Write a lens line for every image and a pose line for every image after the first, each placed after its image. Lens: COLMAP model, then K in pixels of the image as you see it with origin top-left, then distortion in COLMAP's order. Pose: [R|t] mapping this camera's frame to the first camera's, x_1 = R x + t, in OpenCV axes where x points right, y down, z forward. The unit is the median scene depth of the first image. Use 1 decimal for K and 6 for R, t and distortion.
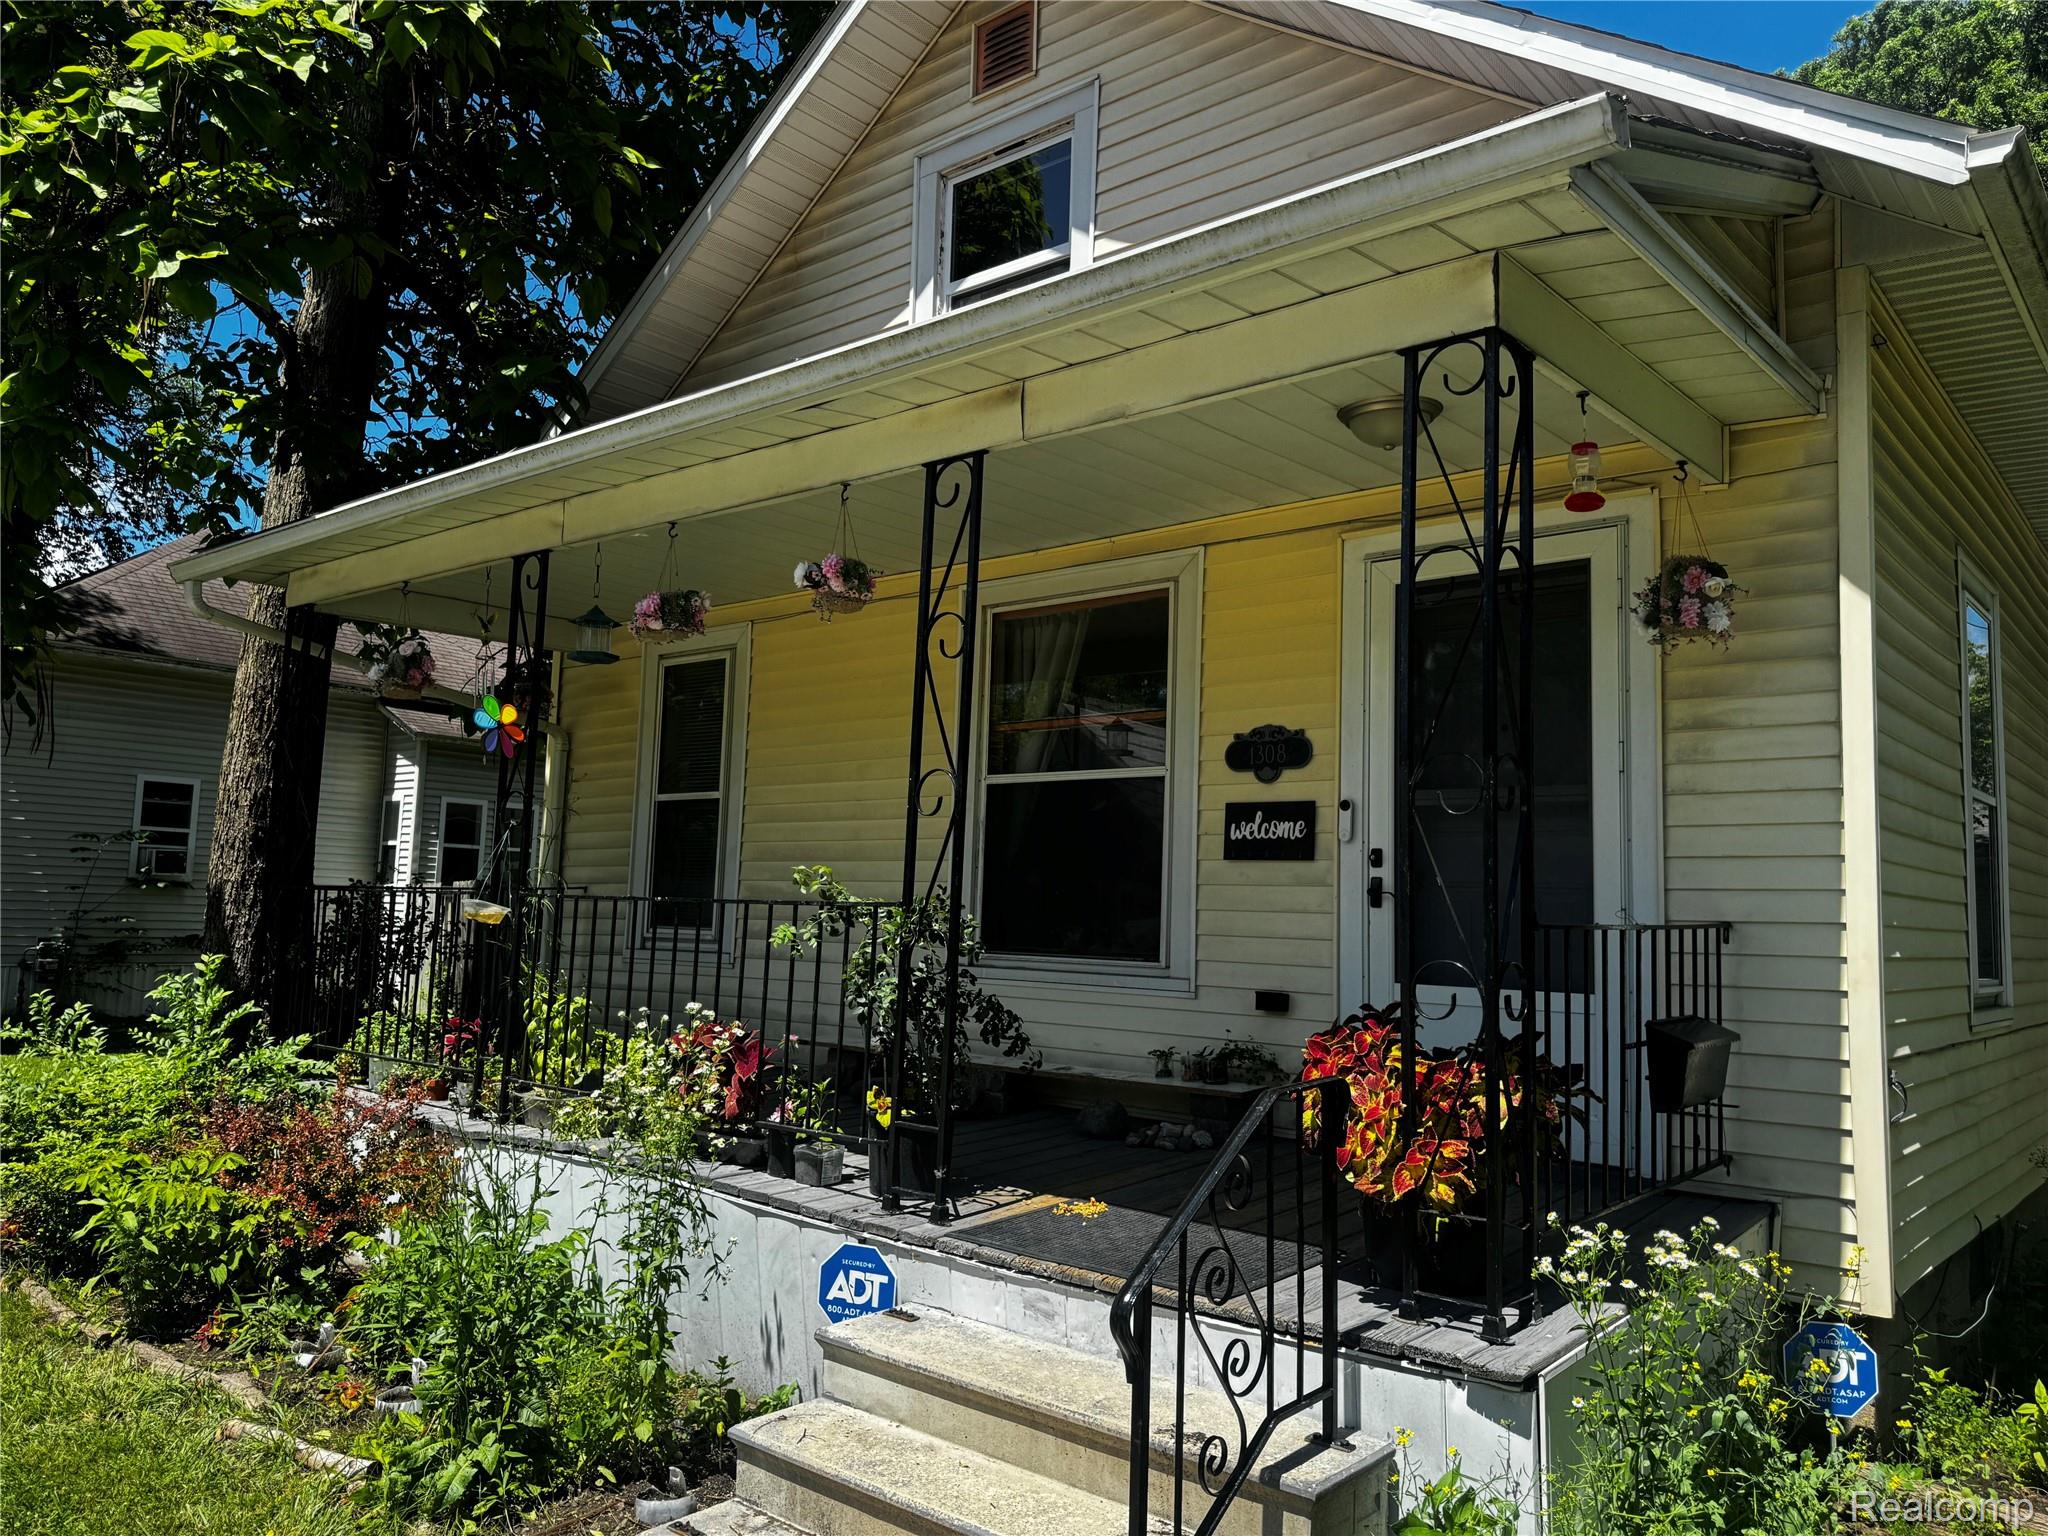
lens RADIAL K [[1488.1, 0, 1013.1], [0, 1488.1, 763.5], [0, 0, 1]] dist [0.162692, -0.299936]
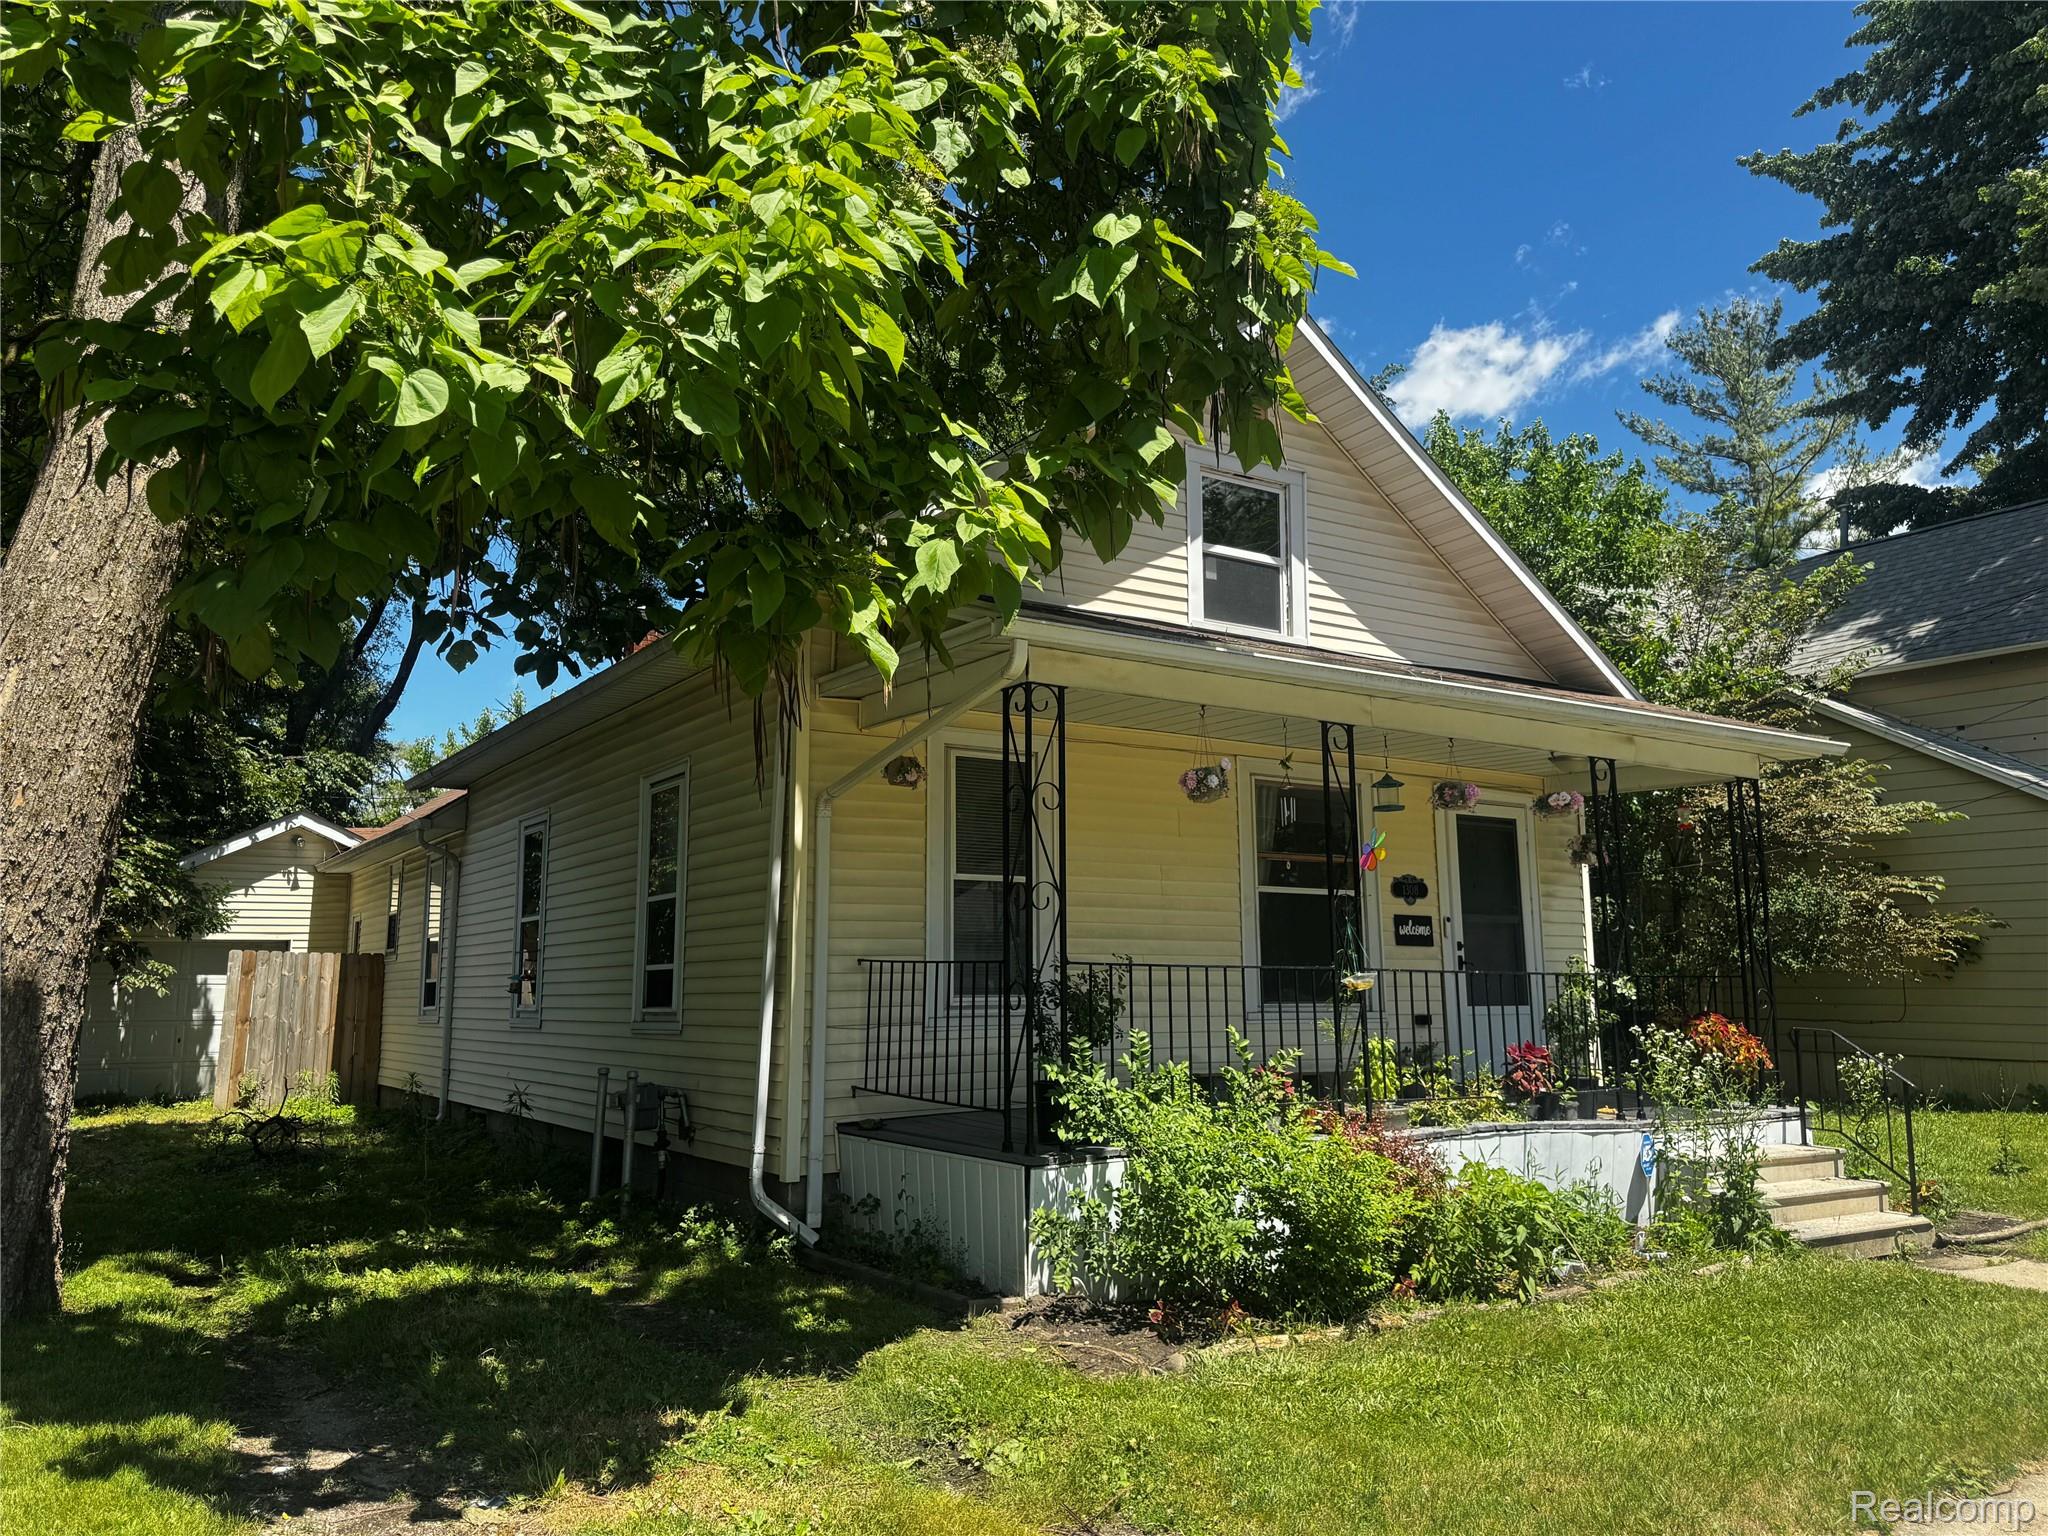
lens RADIAL K [[1493.0, 0, 1027.0], [0, 1493.0, 773.0], [0, 0, 1]] dist [0.122991, -0.178908]
pose [[0.278722, 0.110996, 0.953936, -2.178787], [-0.082596, 0.992389, -0.091337, 0.073923], [-0.956813, -0.053334, 0.285768, 1.115192]]
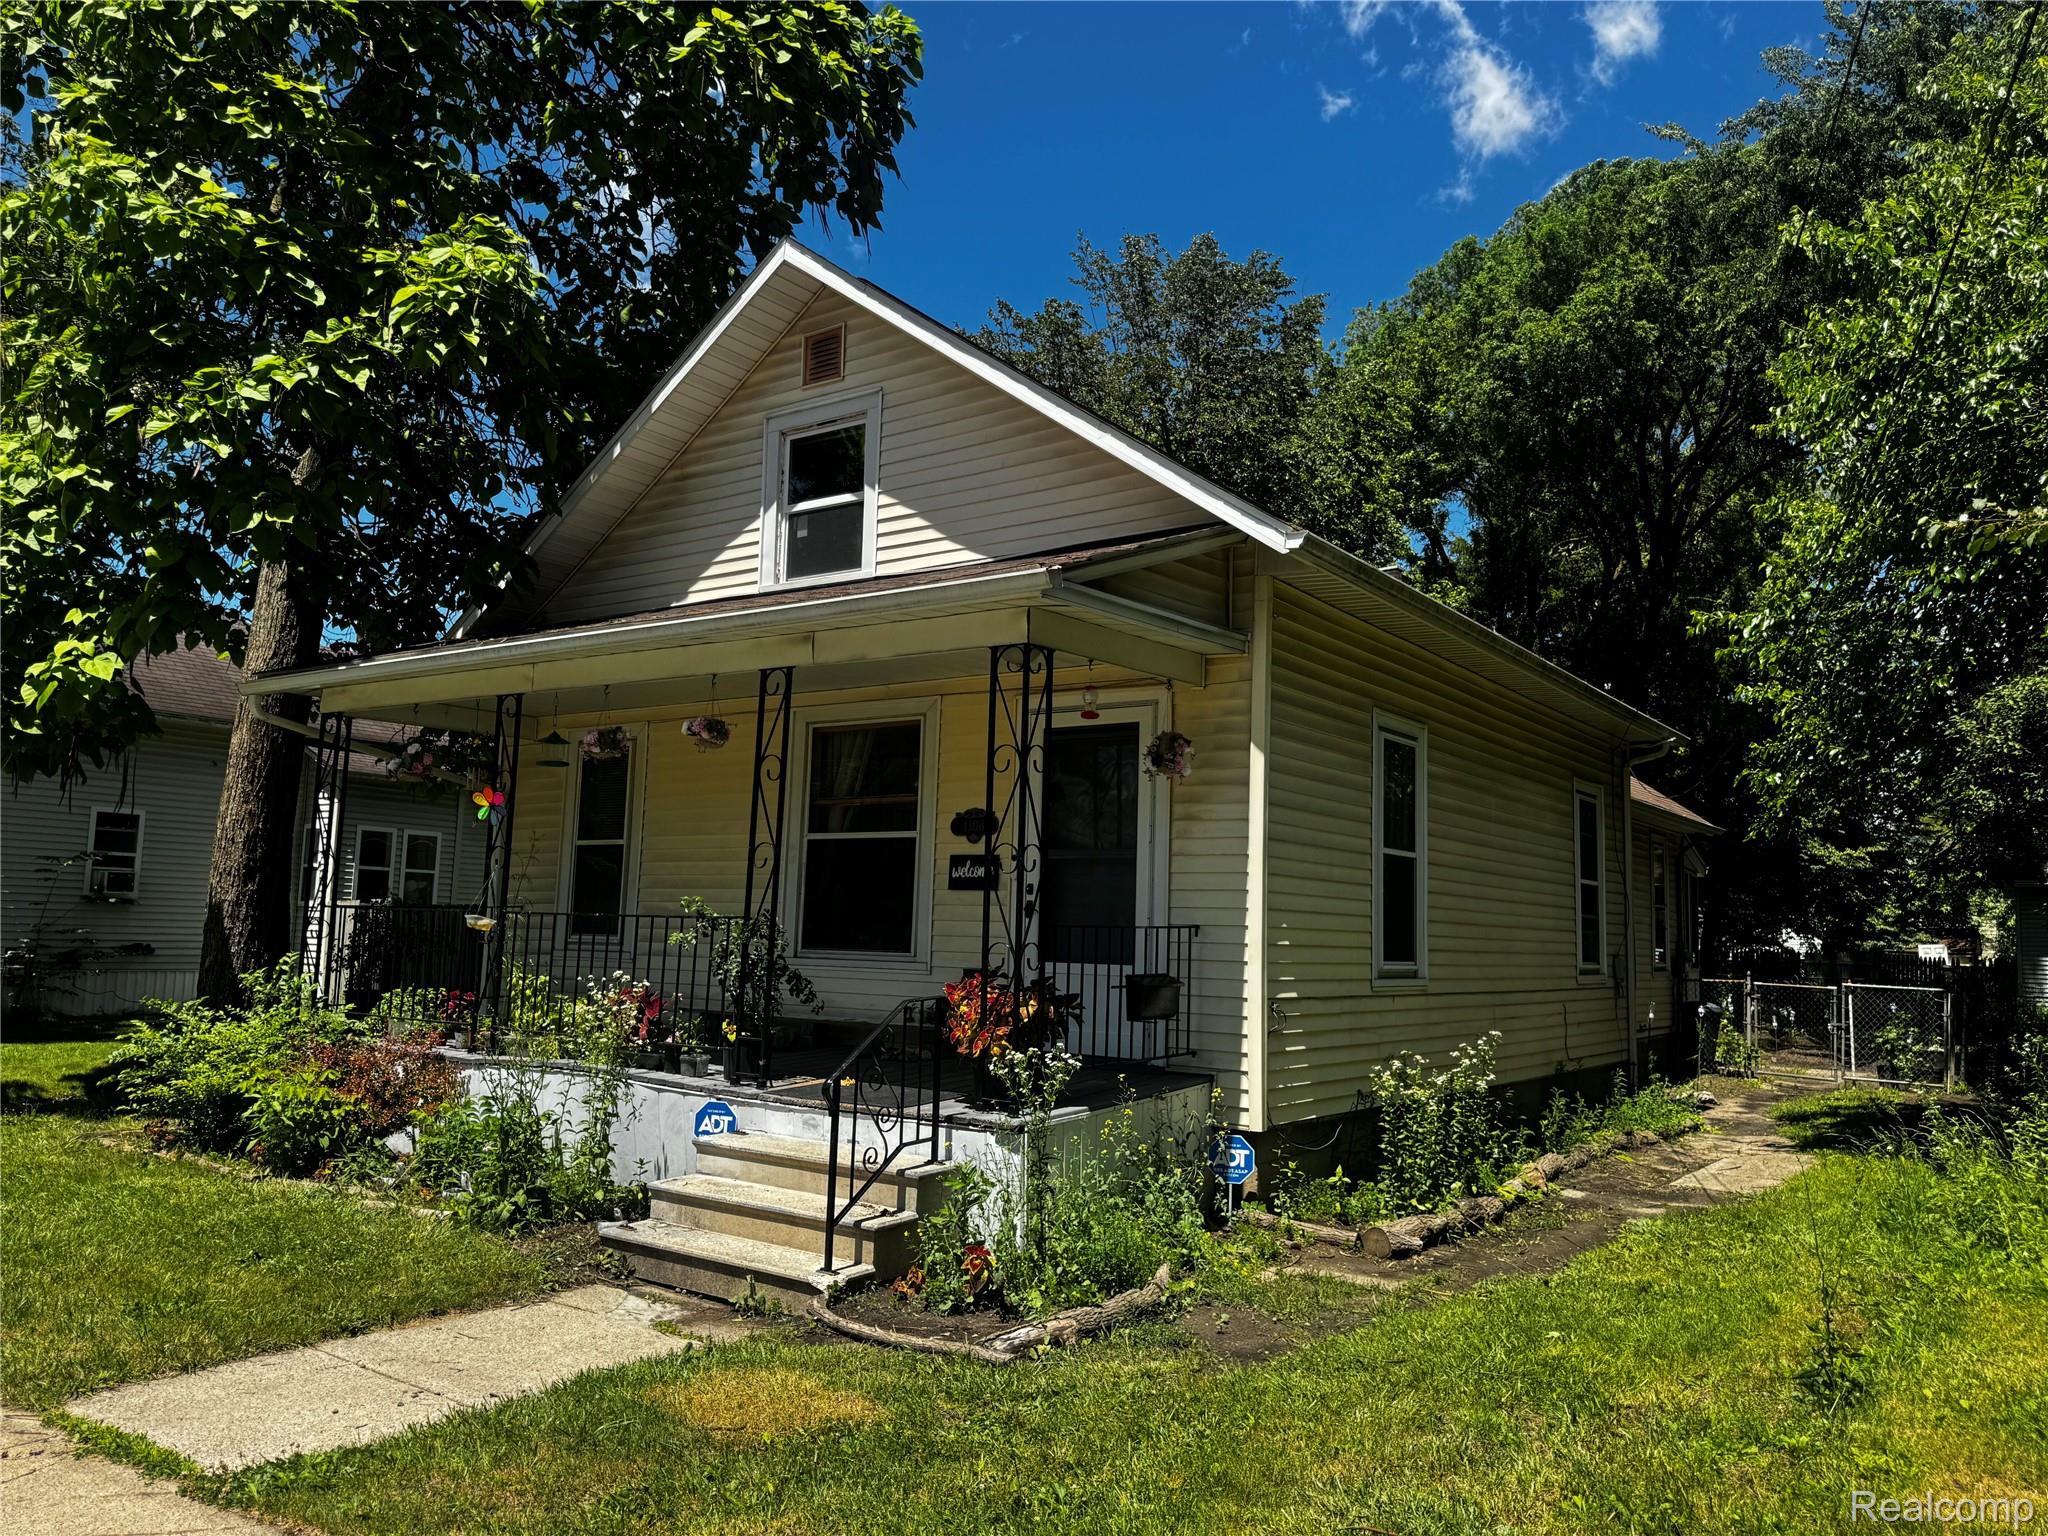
lens RADIAL K [[1493.0, 0, 1027.0], [0, 1493.0, 773.0], [0, 0, 1]] dist [0.122991, -0.178908]
pose [[0.995856, 0.008297, 0.090568, 0.094253], [-0.008031, 0.999962, -0.003292, -0.071536], [-0.090592, 0.002551, 0.995885, -0.779037]]
